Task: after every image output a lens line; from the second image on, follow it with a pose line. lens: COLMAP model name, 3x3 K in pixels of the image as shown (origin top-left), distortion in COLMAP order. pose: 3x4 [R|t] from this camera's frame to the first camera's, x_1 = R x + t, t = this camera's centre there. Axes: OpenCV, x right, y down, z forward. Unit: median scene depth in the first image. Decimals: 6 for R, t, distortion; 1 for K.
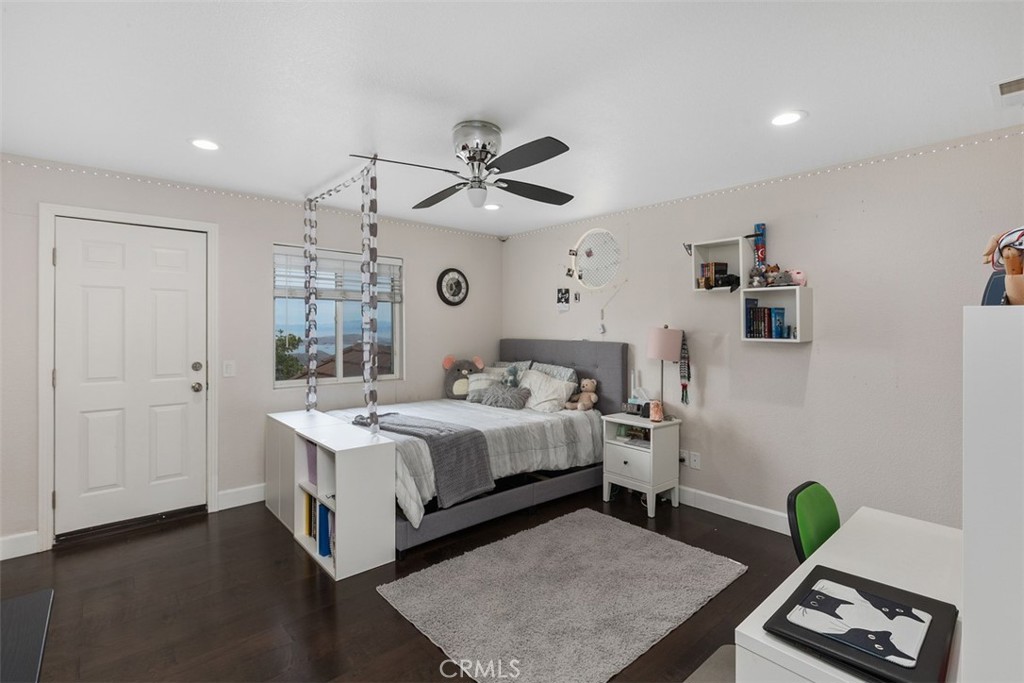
lens RADIAL K [[467.9, 0, 516.9], [0, 467.9, 326.3], [0, 0, 1]] dist [-0.001151, 0.000636]
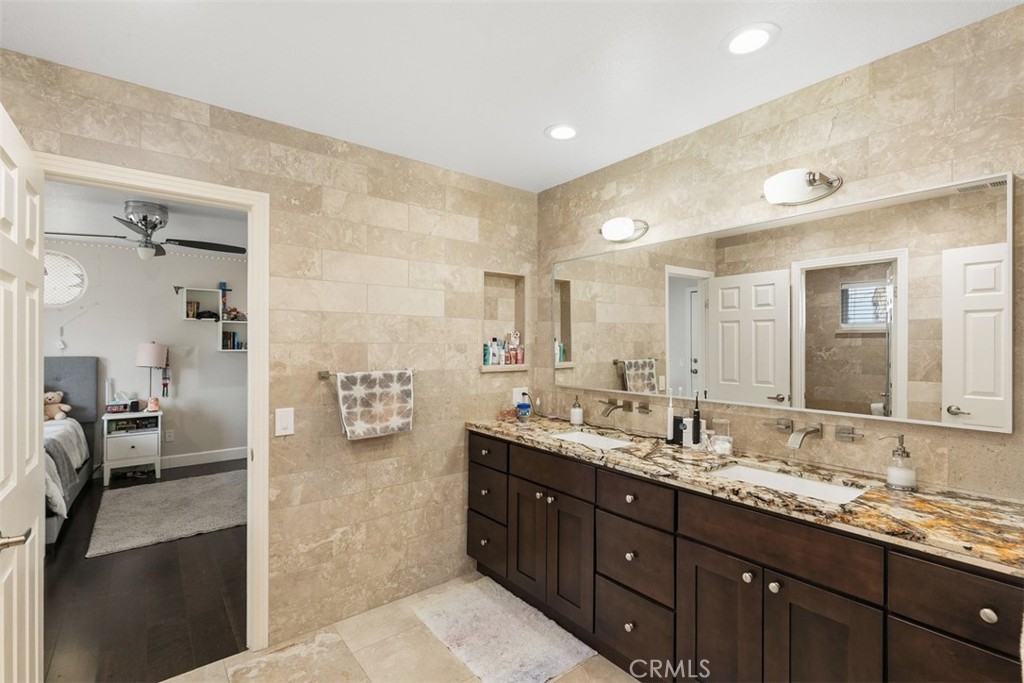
lens RADIAL K [[467.9, 0, 512.3], [0, 467.9, 340.6], [0, 0, 1]] dist [-0.001151, 0.000636]
pose [[0.059454, 0.000687, 0.998231, -1.011336], [-0.007517, 0.999972, -0.000241, -0.013990], [-0.998203, -0.007489, 0.059457, -0.135552]]
